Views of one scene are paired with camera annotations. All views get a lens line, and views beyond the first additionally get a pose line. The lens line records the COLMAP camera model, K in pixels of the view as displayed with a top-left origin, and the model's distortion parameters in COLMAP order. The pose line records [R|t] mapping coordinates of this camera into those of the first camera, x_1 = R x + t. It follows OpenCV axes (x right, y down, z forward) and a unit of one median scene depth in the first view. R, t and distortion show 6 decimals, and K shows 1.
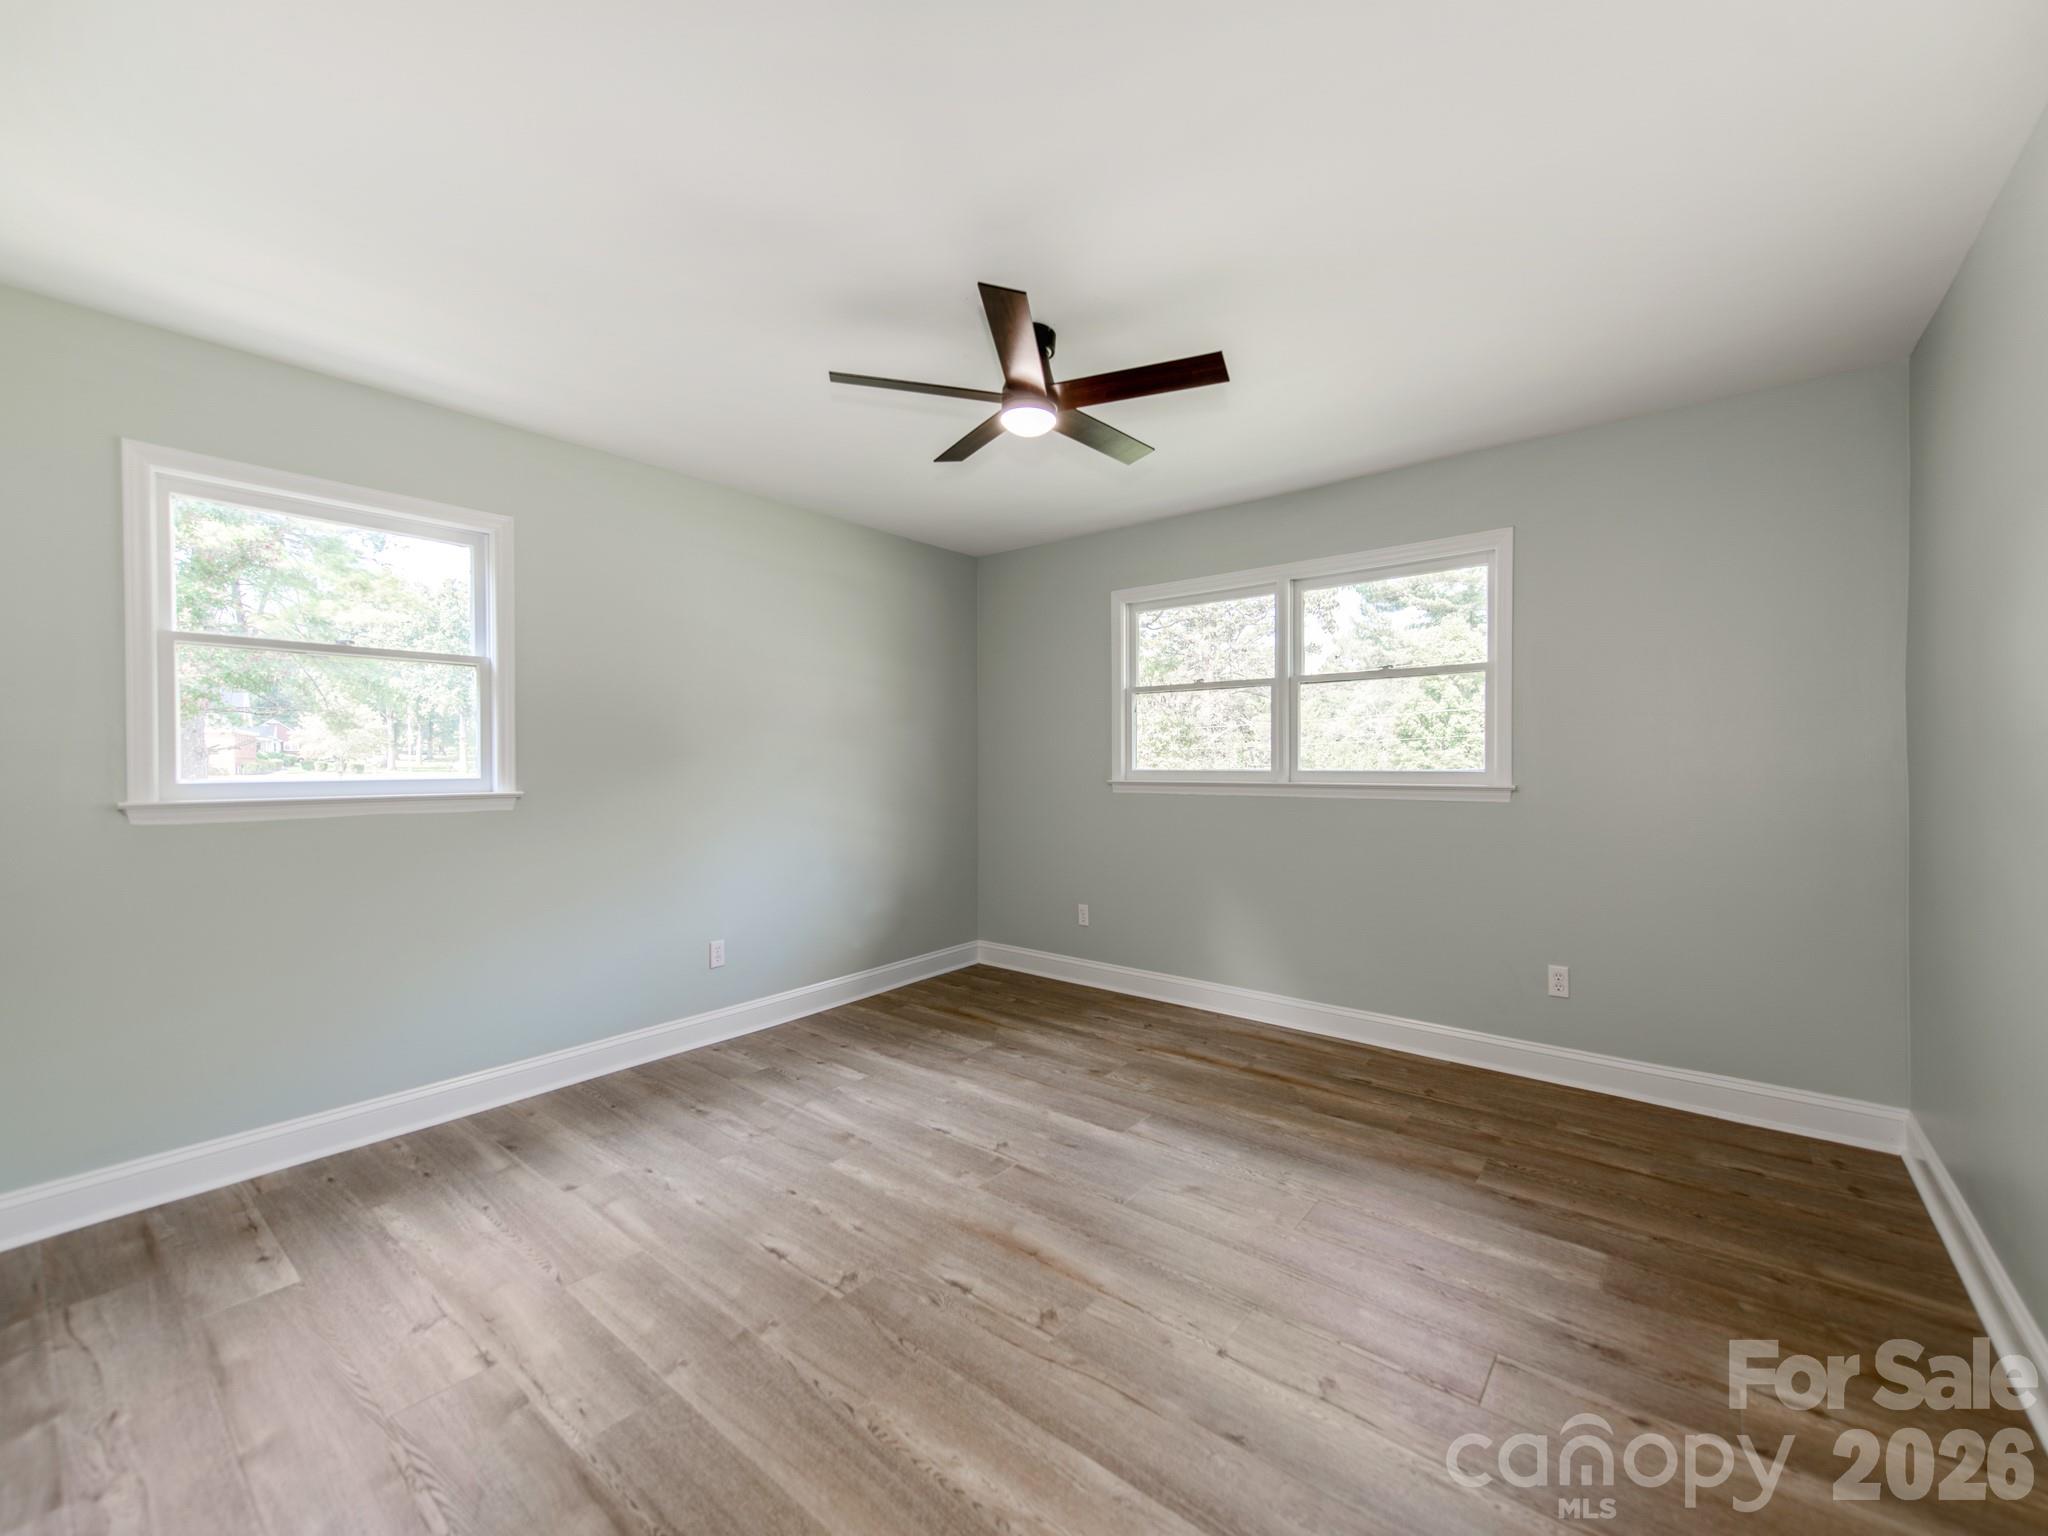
lens RADIAL K [[868.4, 0, 1047.8], [0, 868.4, 771.0], [0, 0, 1]] dist [0.020399, -0.000748]
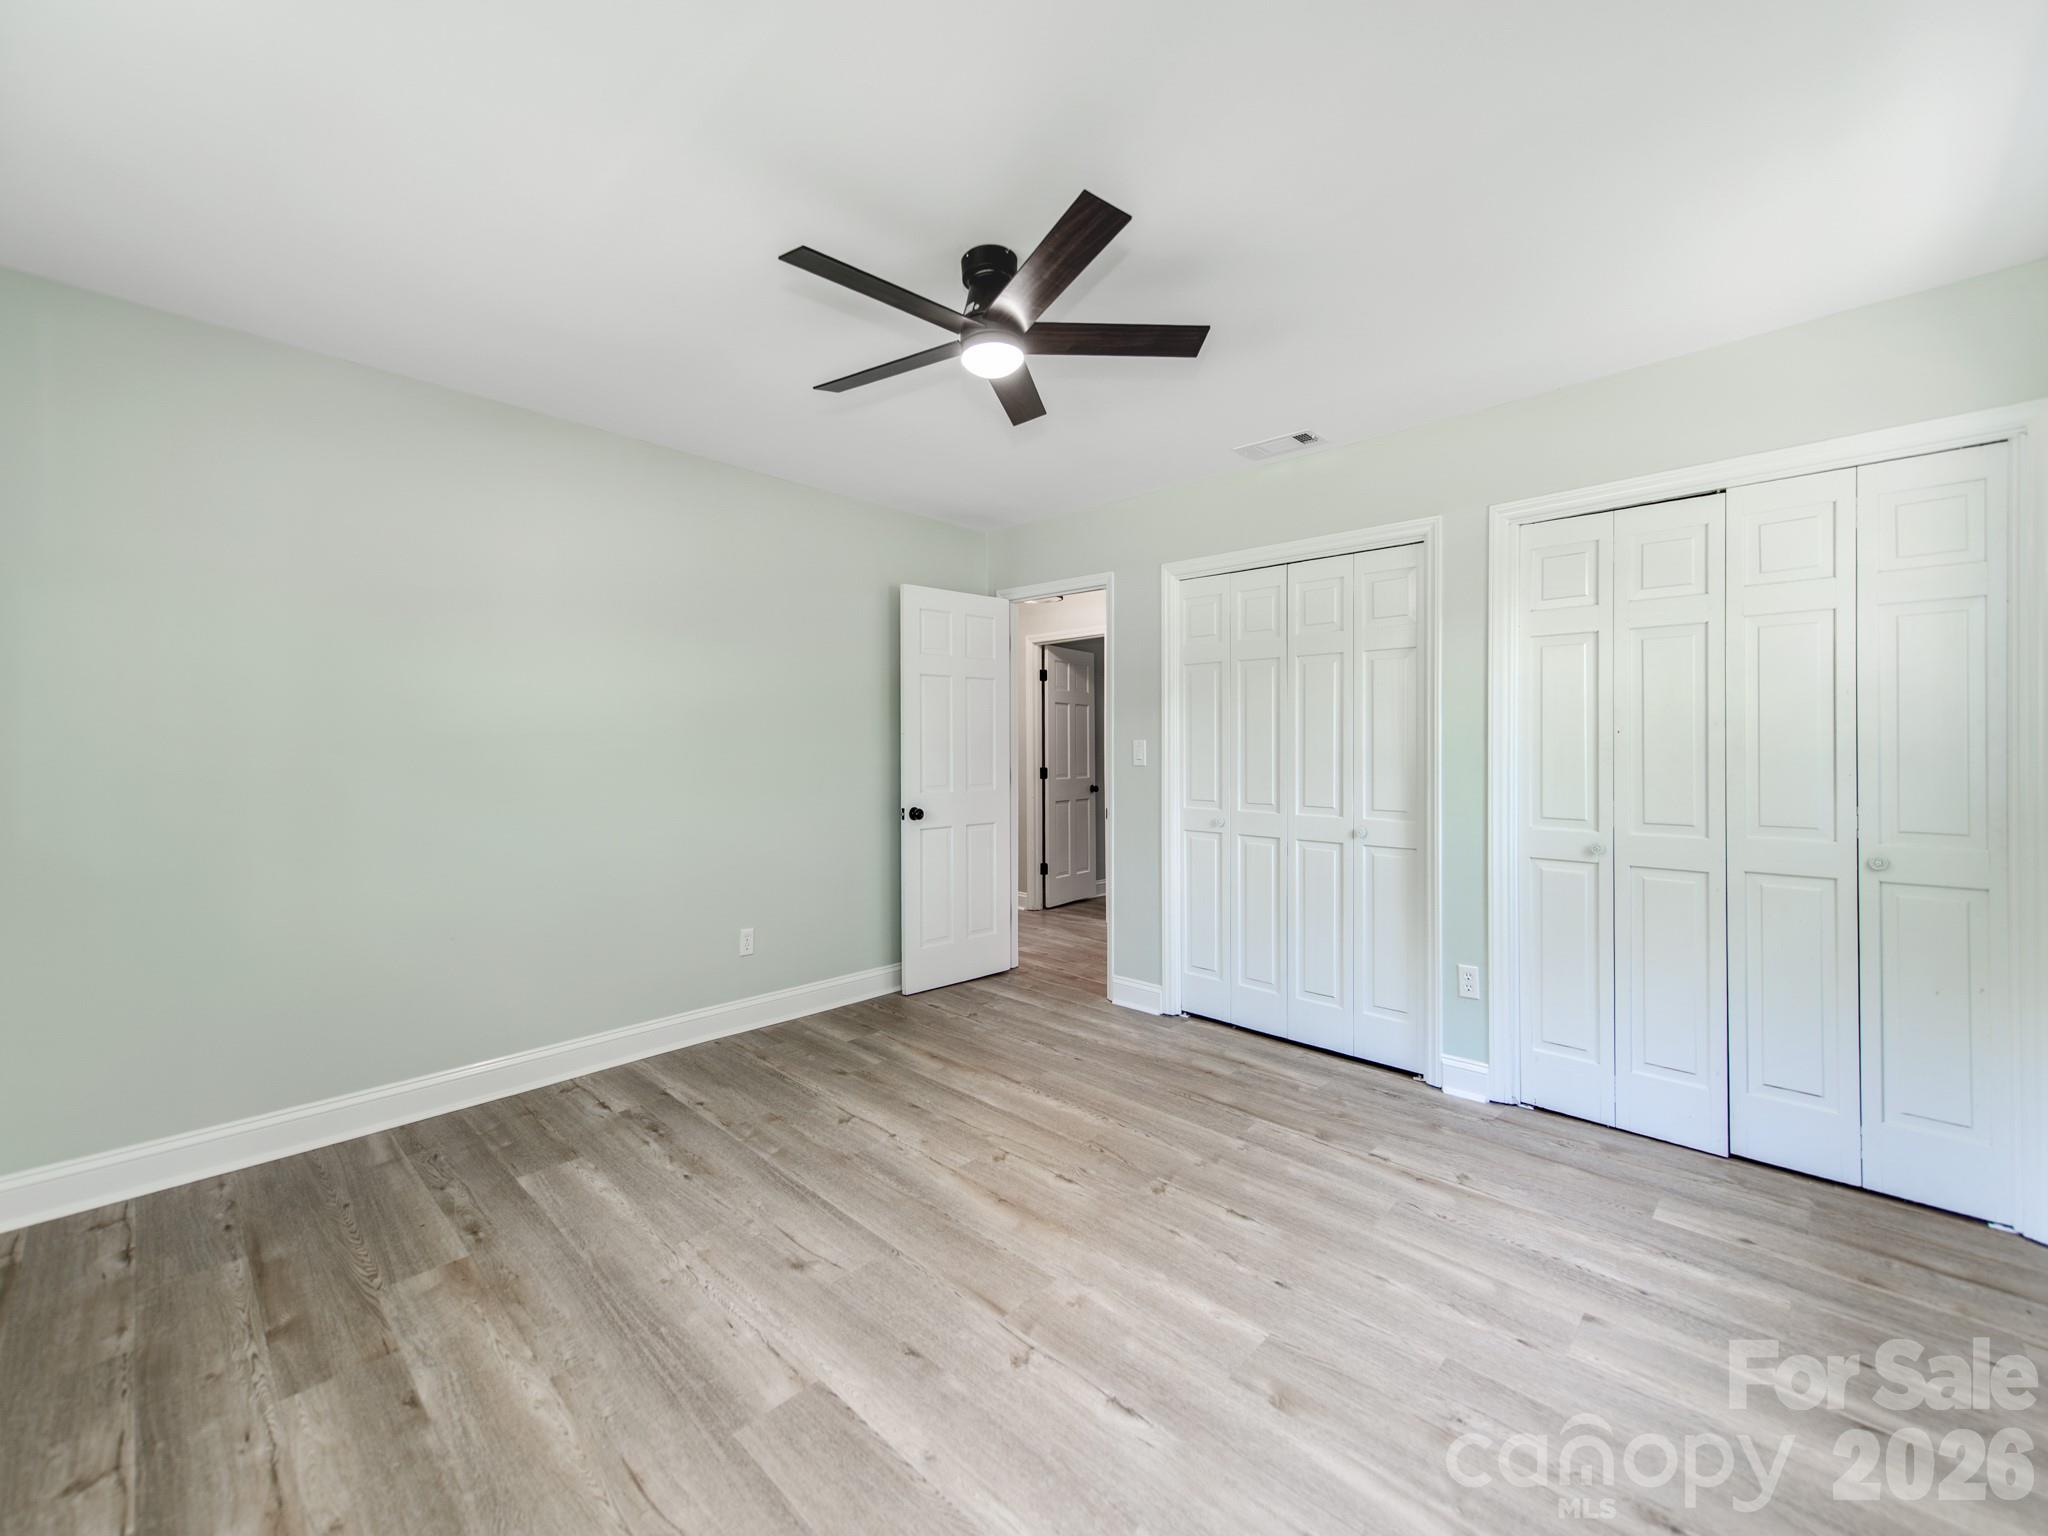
lens RADIAL K [[868.4, 0, 1047.8], [0, 868.4, 771.0], [0, 0, 1]] dist [0.020399, -0.000748]
pose [[-0.997939, 0.000685, 0.064160, -0.135160], [0.003079, 0.999303, 0.037214, -0.031659], [-0.064090, 0.037335, -0.997245, 1.921092]]
